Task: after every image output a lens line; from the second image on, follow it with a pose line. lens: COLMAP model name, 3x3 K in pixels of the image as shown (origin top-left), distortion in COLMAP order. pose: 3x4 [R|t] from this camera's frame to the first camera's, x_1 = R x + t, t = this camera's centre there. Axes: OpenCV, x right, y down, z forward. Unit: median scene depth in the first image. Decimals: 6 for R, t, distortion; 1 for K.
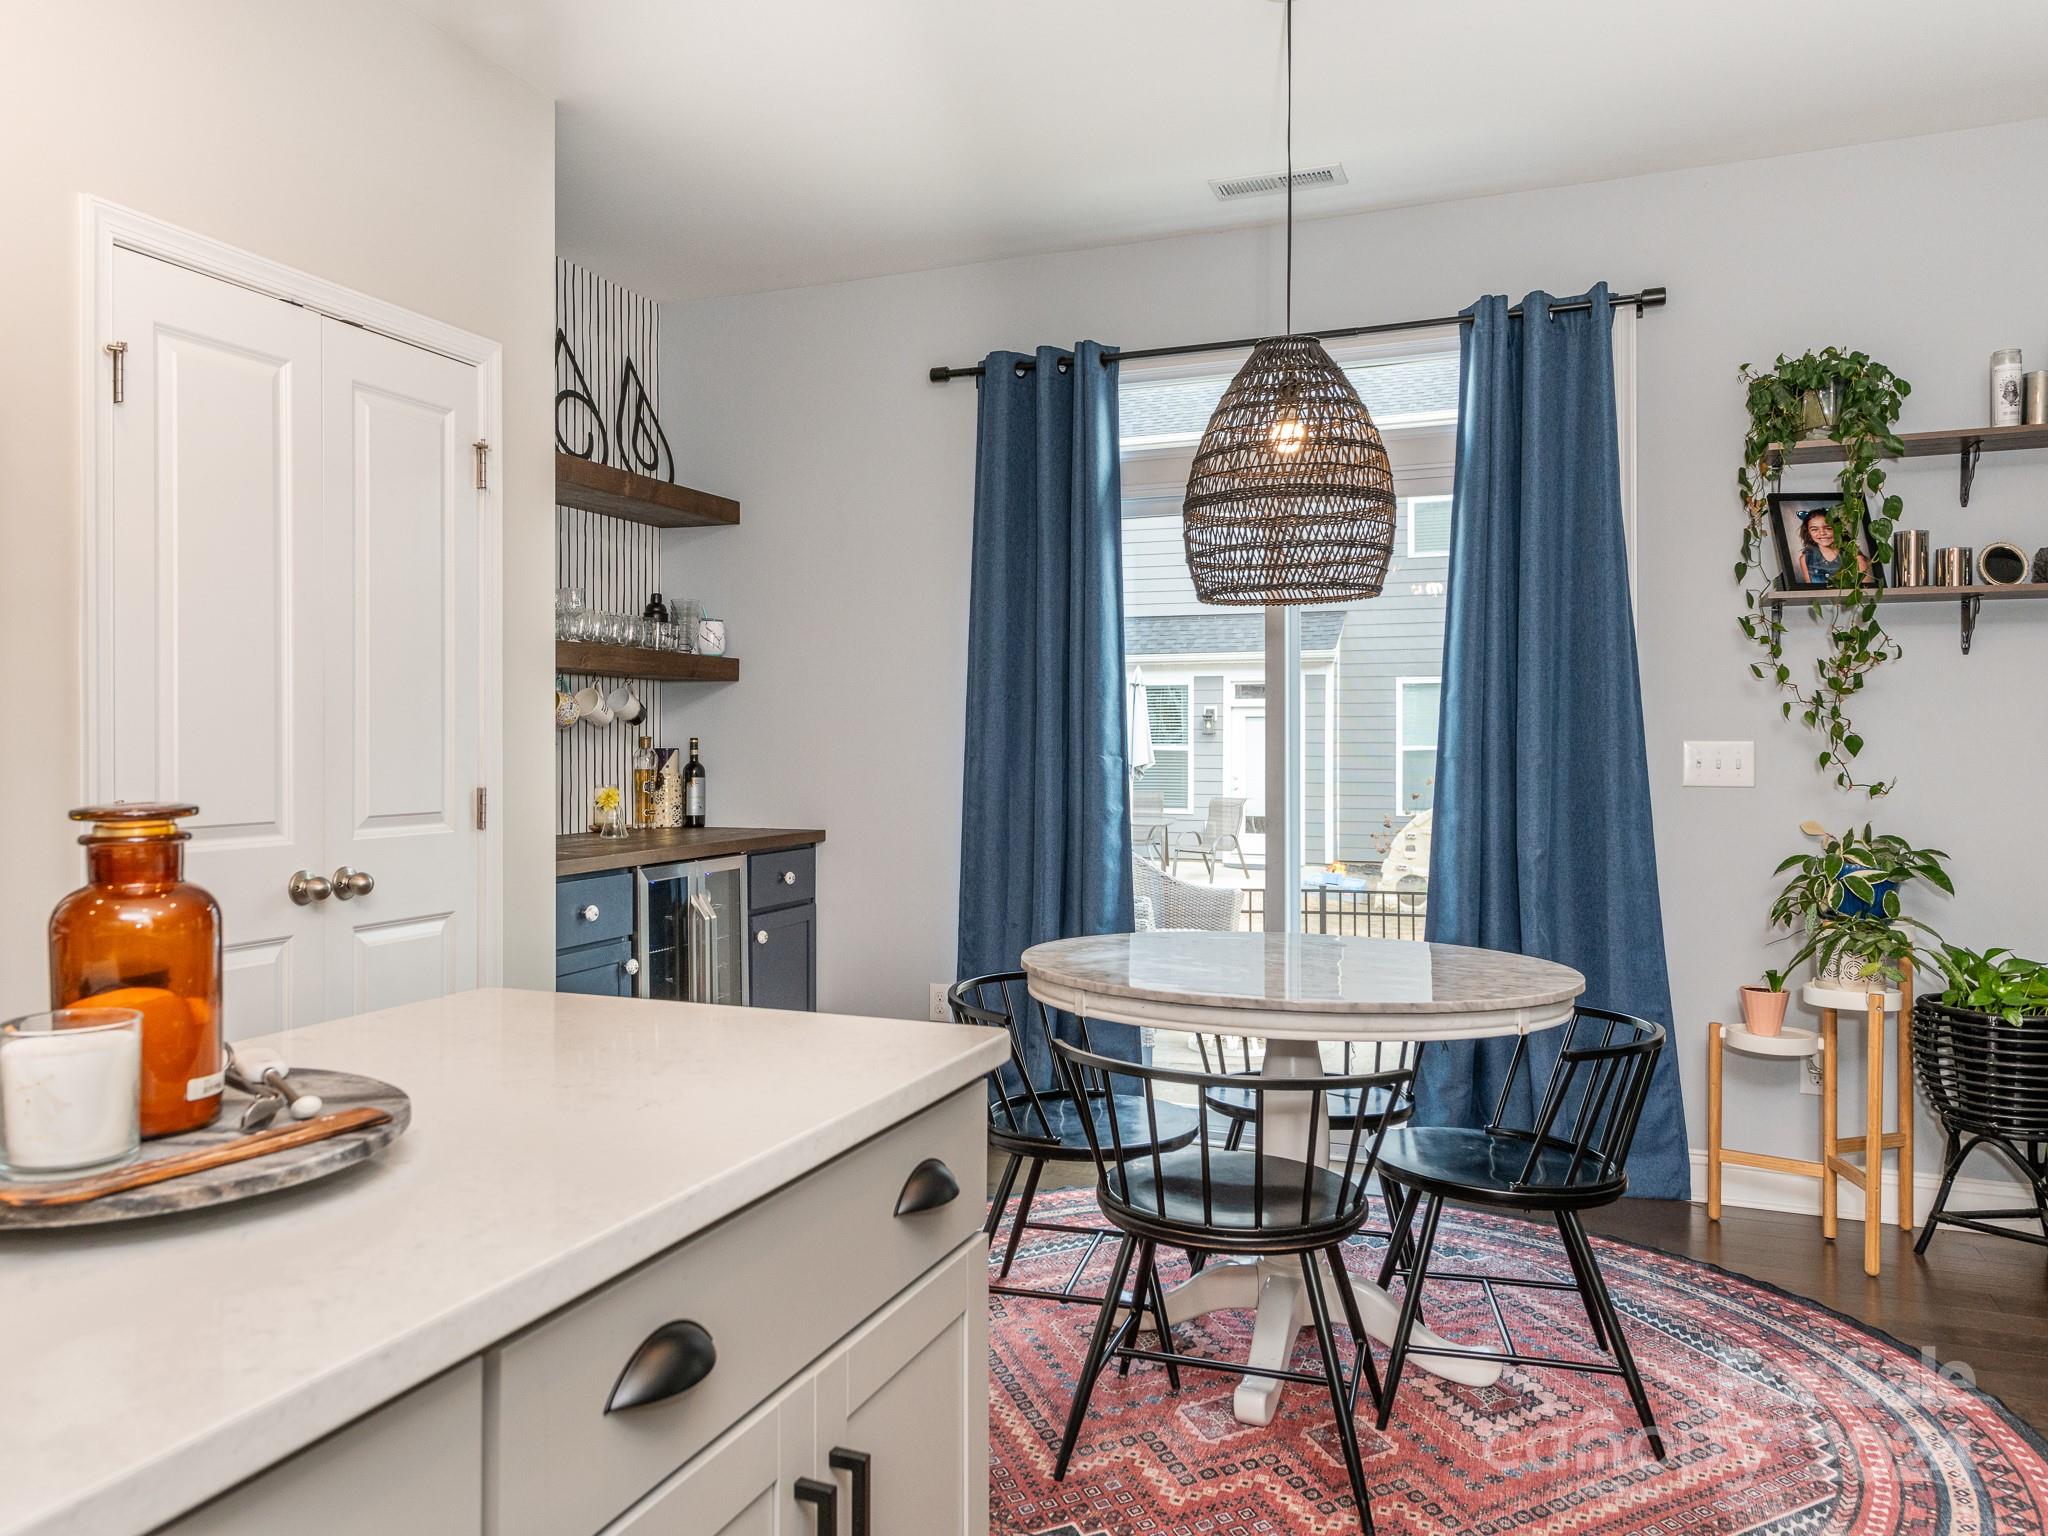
lens RADIAL K [[1473.1, 0, 1024.4], [0, 1473.1, 772.7], [0, 0, 1]] dist [-0.019080, -0.016610]
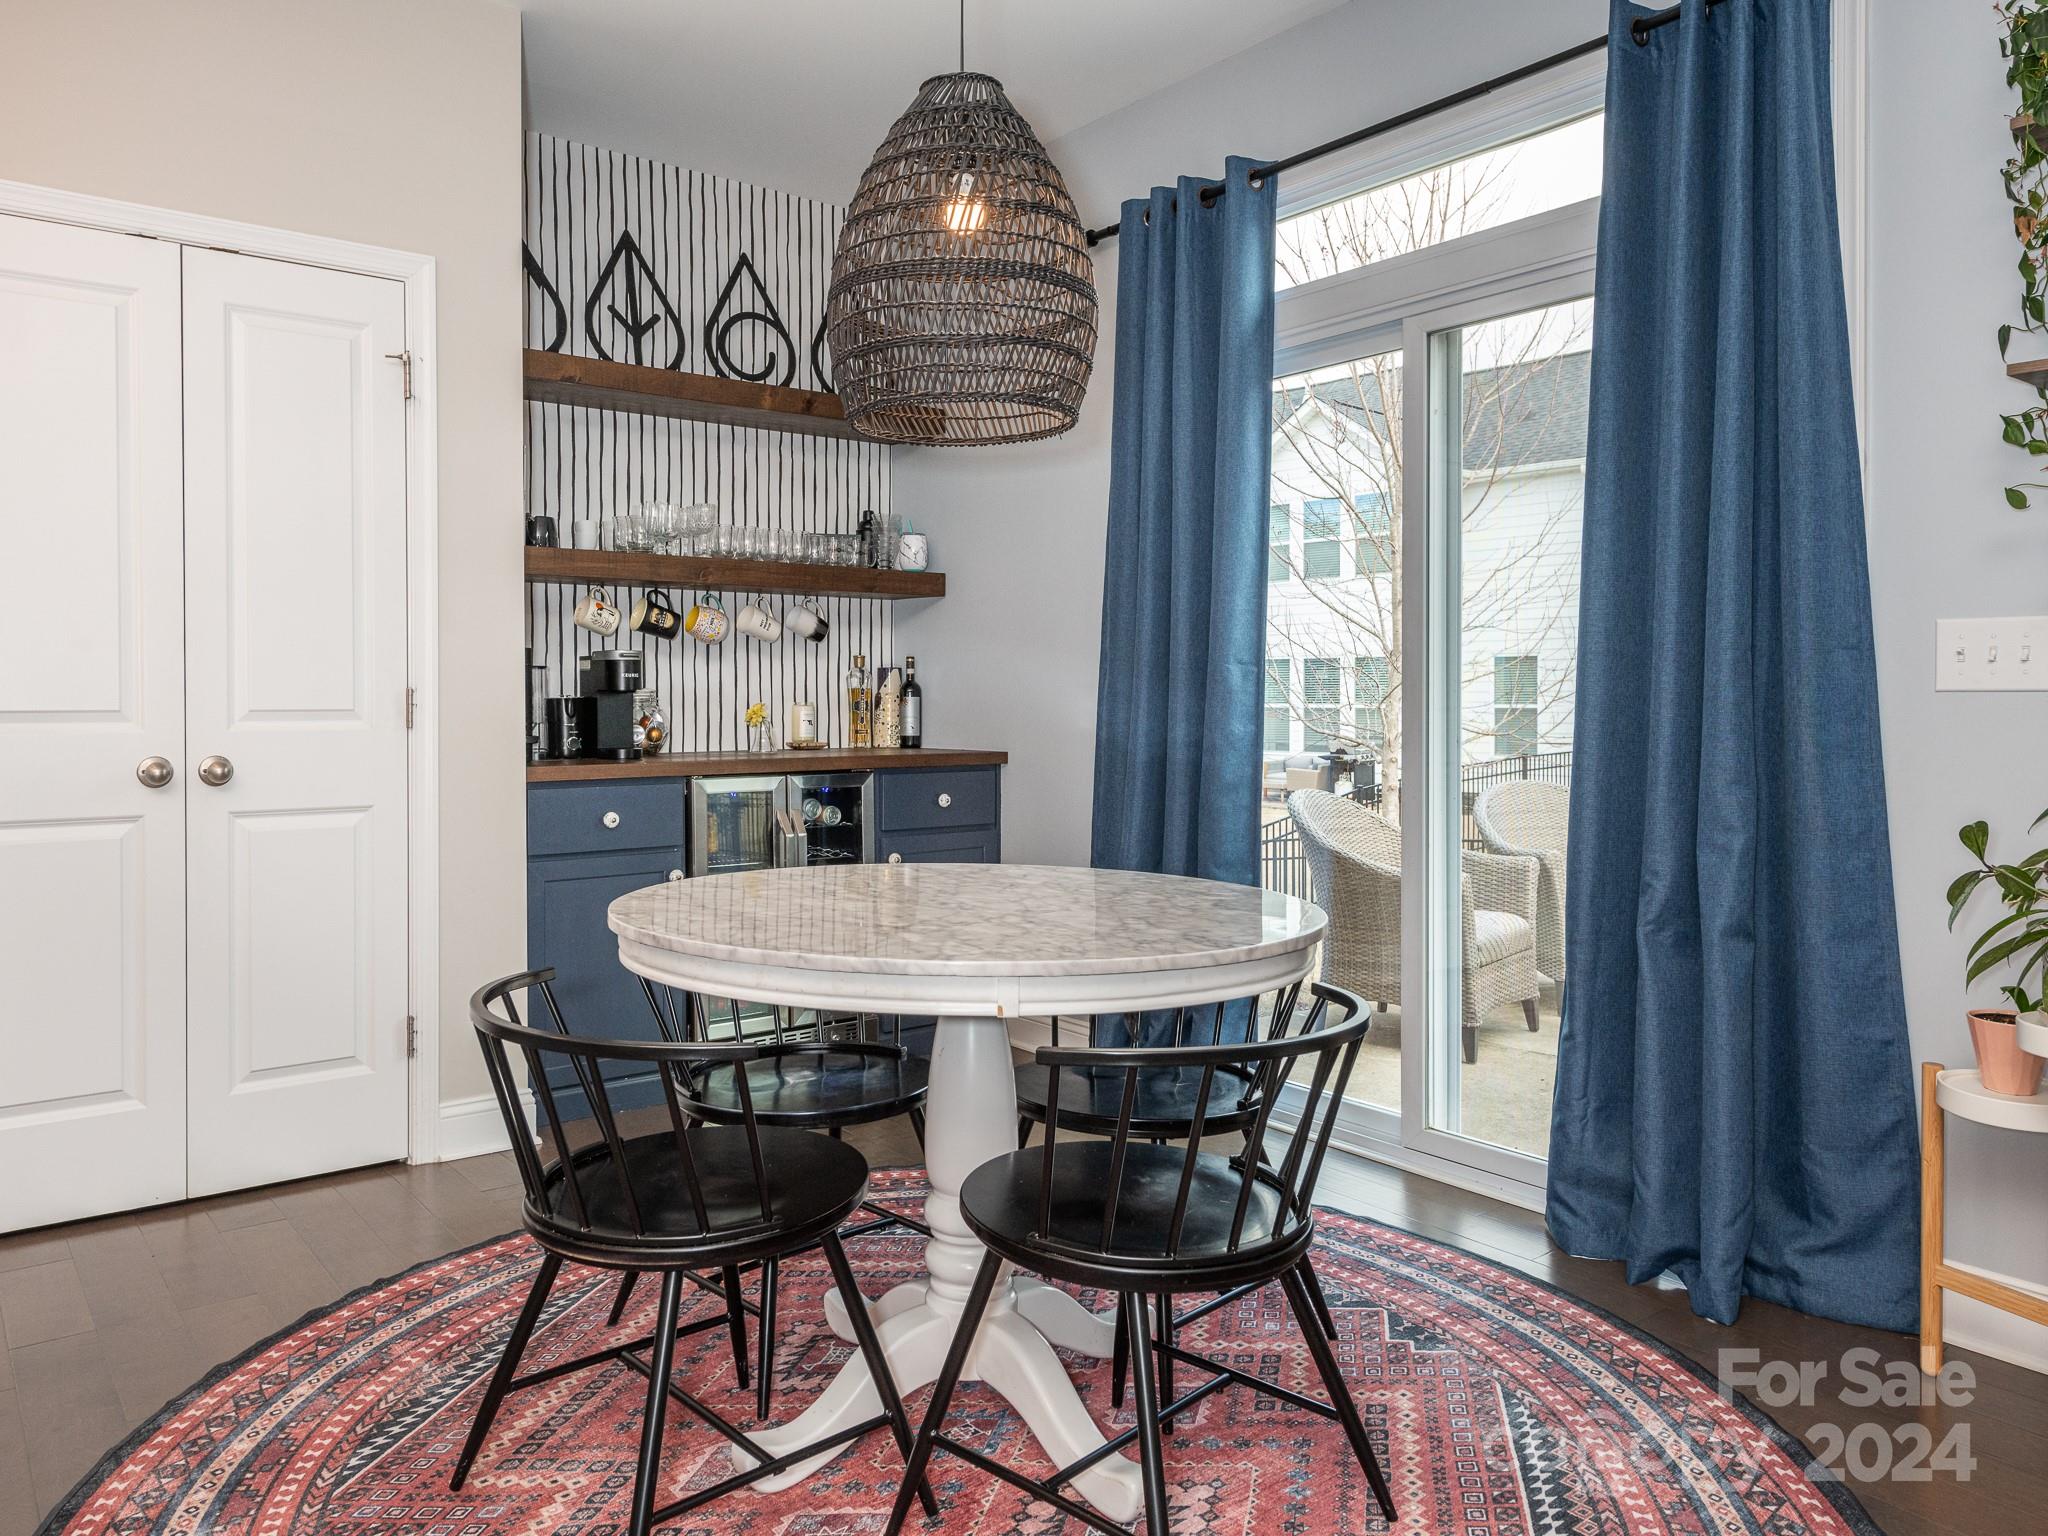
lens RADIAL K [[1463.3, 0, 1061.2], [0, 1463.3, 718.1], [0, 0, 1]] dist [0.003086, -0.009206]
pose [[0.877494, 0.004250, -0.479568, 0.366394], [-0.006775, 0.999971, -0.003536, 0.022084], [0.479539, 0.006352, 0.877497, 0.217835]]
